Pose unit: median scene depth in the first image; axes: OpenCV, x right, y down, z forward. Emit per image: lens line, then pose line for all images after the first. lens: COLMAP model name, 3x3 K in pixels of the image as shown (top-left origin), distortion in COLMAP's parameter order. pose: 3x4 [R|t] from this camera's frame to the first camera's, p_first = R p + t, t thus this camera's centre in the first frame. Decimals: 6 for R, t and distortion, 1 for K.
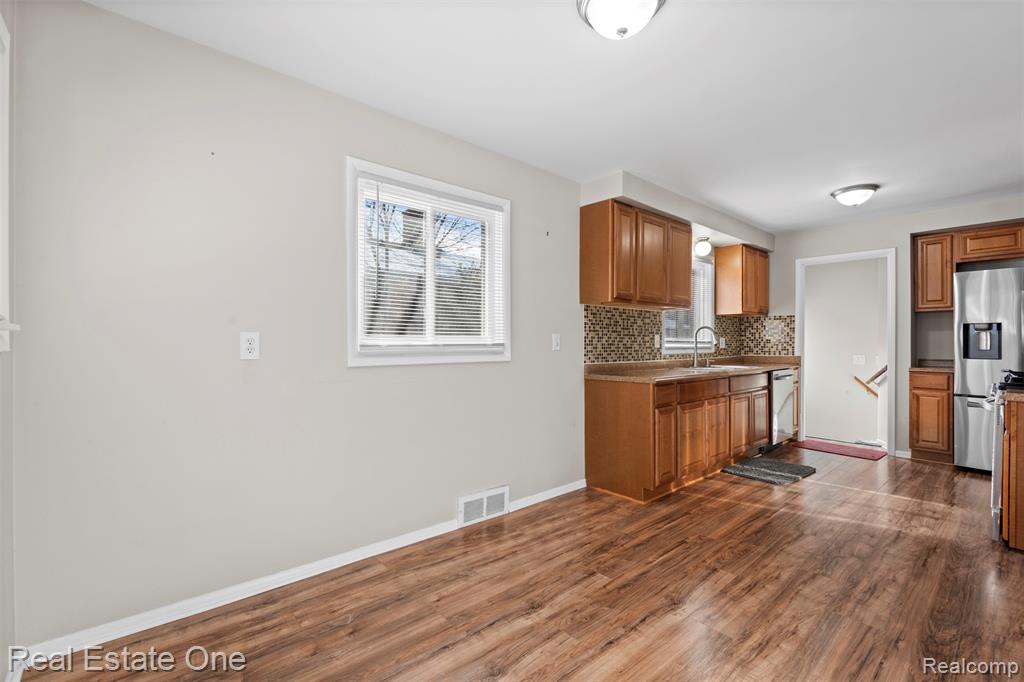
lens RADIAL K [[446.9, 0, 514.8], [0, 446.9, 339.2], [0, 0, 1]] dist [-0.007038, 0.003022]
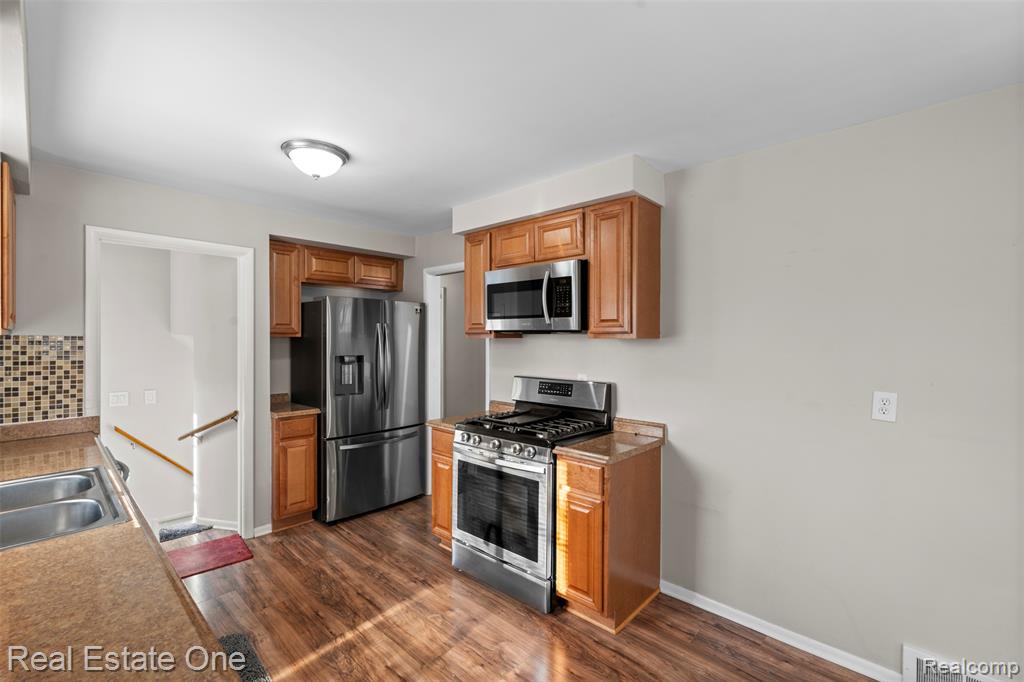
lens RADIAL K [[446.9, 0, 504.7], [0, 446.9, 339.6], [0, 0, 1]] dist [-0.007038, 0.003022]
pose [[-0.087311, -0.004763, 0.996170, 0.121519], [-0.007221, 0.999965, 0.004148, -0.078432], [-0.996155, -0.006831, -0.087343, 0.806837]]
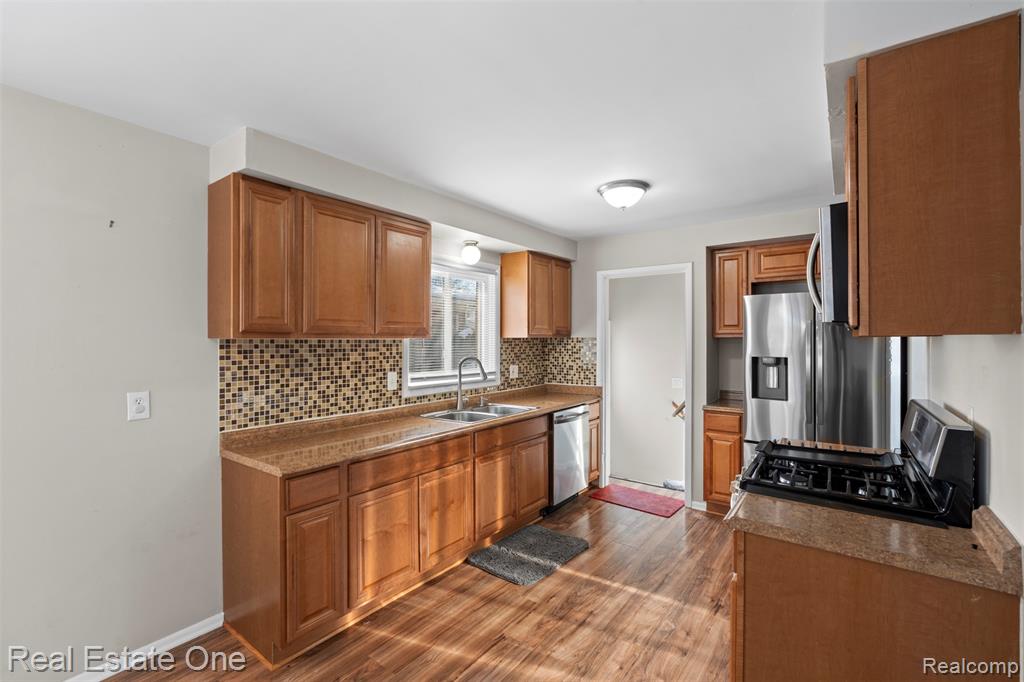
lens RADIAL K [[446.9, 0, 512.4], [0, 446.9, 338.7], [0, 0, 1]] dist [-0.007038, 0.003022]
pose [[0.979378, -0.002024, 0.202028, 0.425963], [0.001575, 0.999996, 0.002384, -0.077117], [-0.202032, -0.002017, 0.979377, 0.287690]]
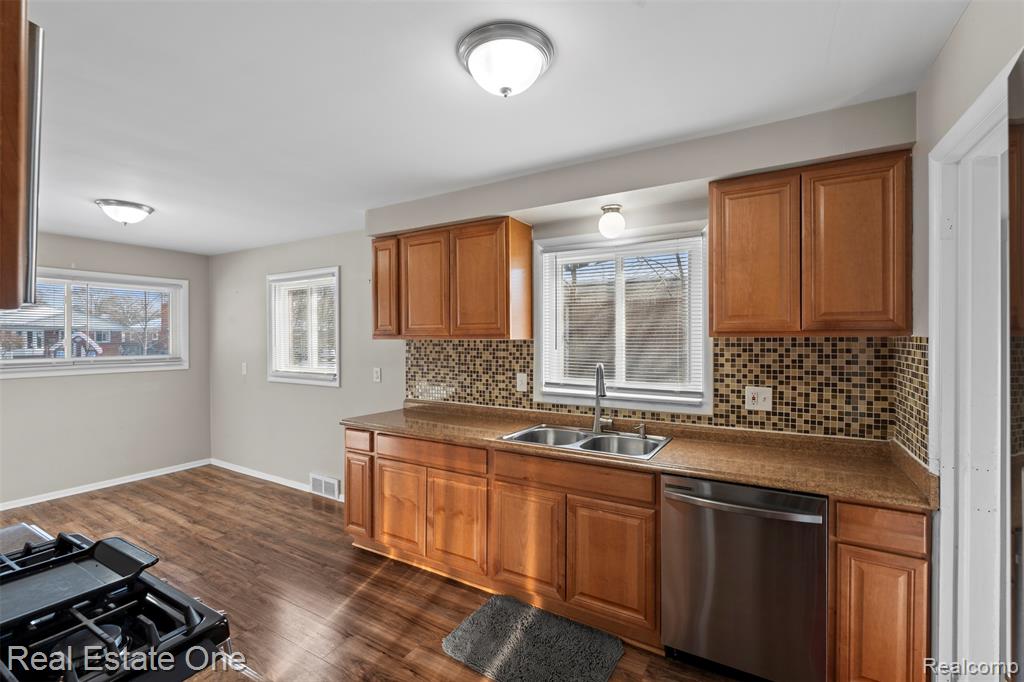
lens RADIAL K [[446.9, 0, 511.6], [0, 446.9, 338.4], [0, 0, 1]] dist [-0.007038, 0.003022]
pose [[0.311748, -0.000898, -0.950164, 1.167047], [0.005991, 0.999982, 0.001020, -0.077942], [0.950146, -0.006010, 0.311748, 0.892030]]
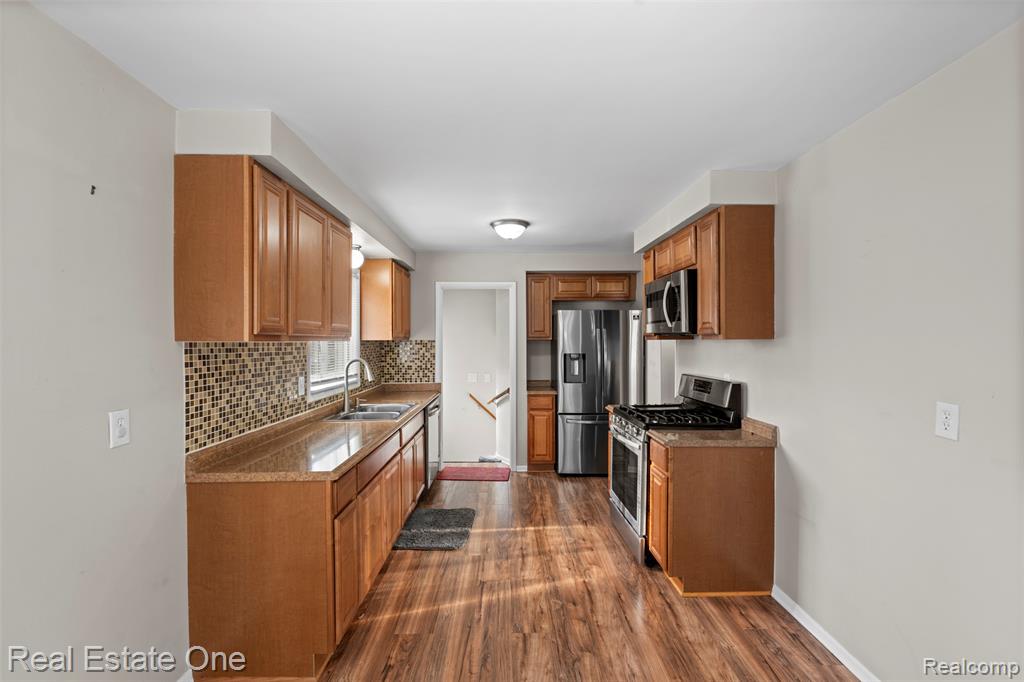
lens RADIAL K [[446.9, 0, 506.2], [0, 446.9, 343.6], [0, 0, 1]] dist [-0.007038, 0.003022]
pose [[0.657696, -0.007638, 0.753245, 0.008303], [0.000702, 0.999954, 0.009526, -0.078868], [-0.753283, -0.005737, 0.657671, 0.359072]]
